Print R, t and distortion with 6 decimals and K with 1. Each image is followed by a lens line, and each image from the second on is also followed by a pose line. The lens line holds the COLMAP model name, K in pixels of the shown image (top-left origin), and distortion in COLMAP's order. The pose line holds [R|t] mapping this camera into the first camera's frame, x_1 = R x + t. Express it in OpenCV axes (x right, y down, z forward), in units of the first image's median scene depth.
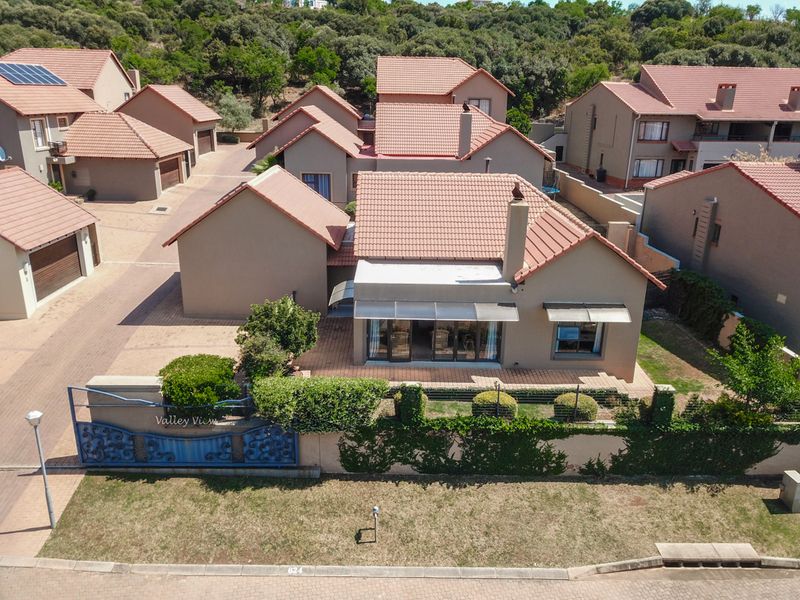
lens RADIAL K [[609.0, 0, 398.8], [0, 609.0, 299.7], [0, 0, 1]] dist [0.009142, 0.004440]
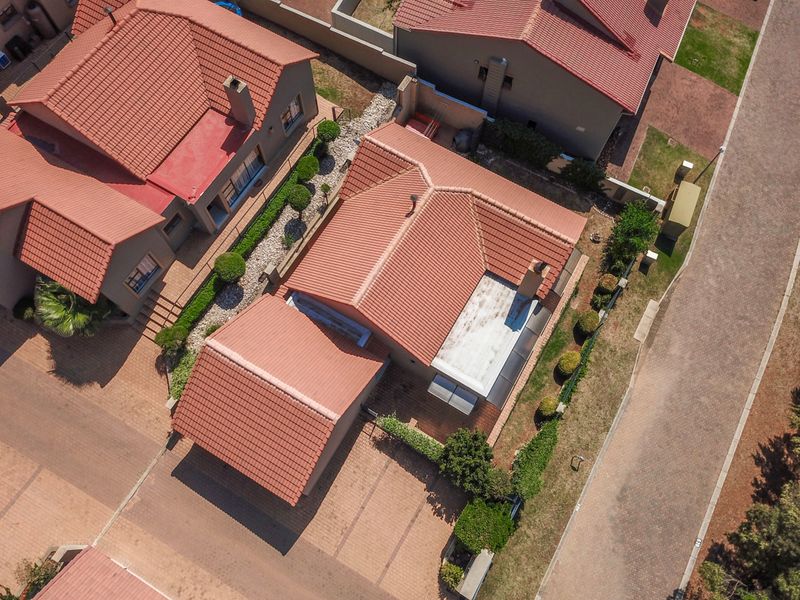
lens RADIAL K [[609.0, 0, 400.8], [0, 609.0, 298.9], [0, 0, 1]] dist [0.009142, 0.004440]
pose [[0.513960, -0.805630, 0.294628, -0.478909], [0.268702, 0.477378, 0.836606, -1.593051], [-0.814644, -0.350814, 0.461827, 0.762357]]
